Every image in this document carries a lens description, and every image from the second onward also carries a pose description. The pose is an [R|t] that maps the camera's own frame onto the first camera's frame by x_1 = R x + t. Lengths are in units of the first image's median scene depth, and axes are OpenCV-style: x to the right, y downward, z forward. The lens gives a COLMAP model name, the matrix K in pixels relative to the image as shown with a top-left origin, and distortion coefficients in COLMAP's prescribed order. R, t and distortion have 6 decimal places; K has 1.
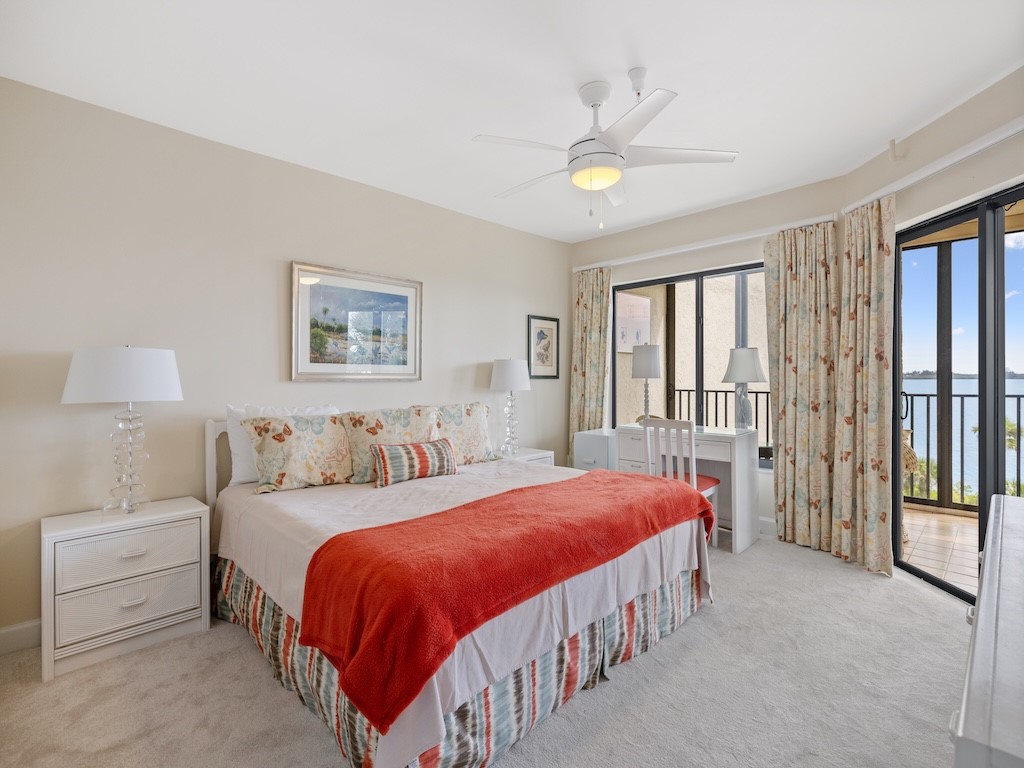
lens RADIAL K [[493.7, 0, 509.6], [0, 493.7, 377.6], [0, 0, 1]] dist [0.000439, 0.000048]
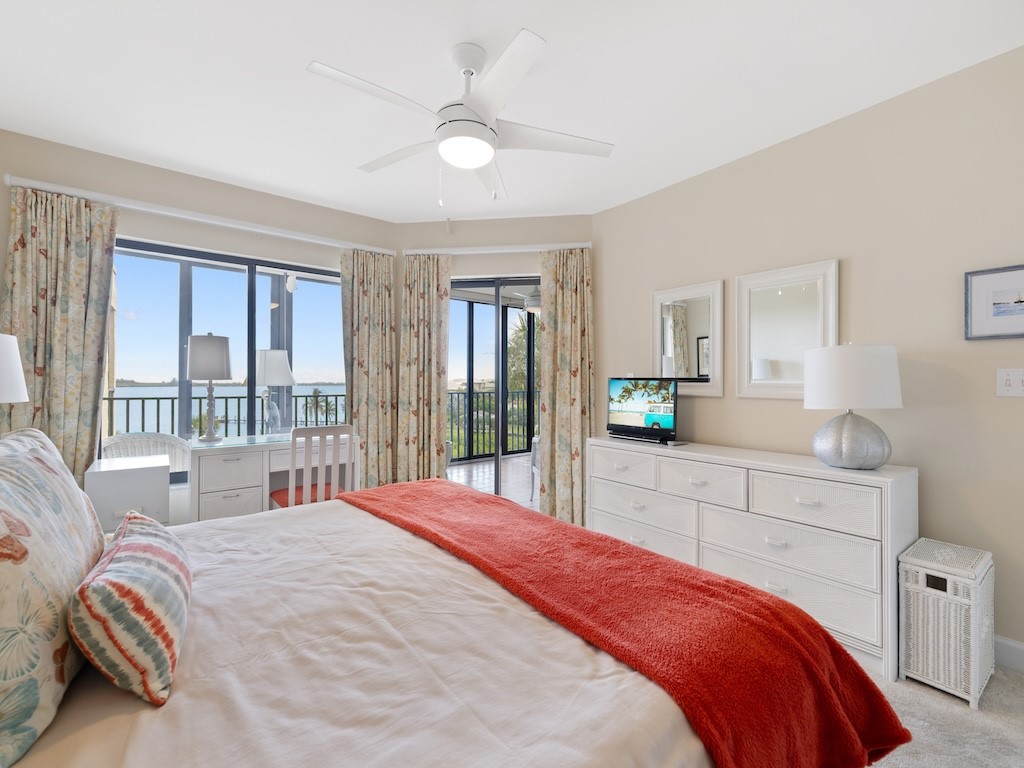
lens RADIAL K [[433.6, 0, 512.0], [0, 433.6, 384.0], [0, 0, 1]] dist [0.000041, 0.000120]
pose [[0.121125, 0.003094, 0.992632, -0.384842], [-0.004072, 0.999988, -0.002620, 0.009538], [-0.992629, -0.003725, 0.121136, 0.537406]]
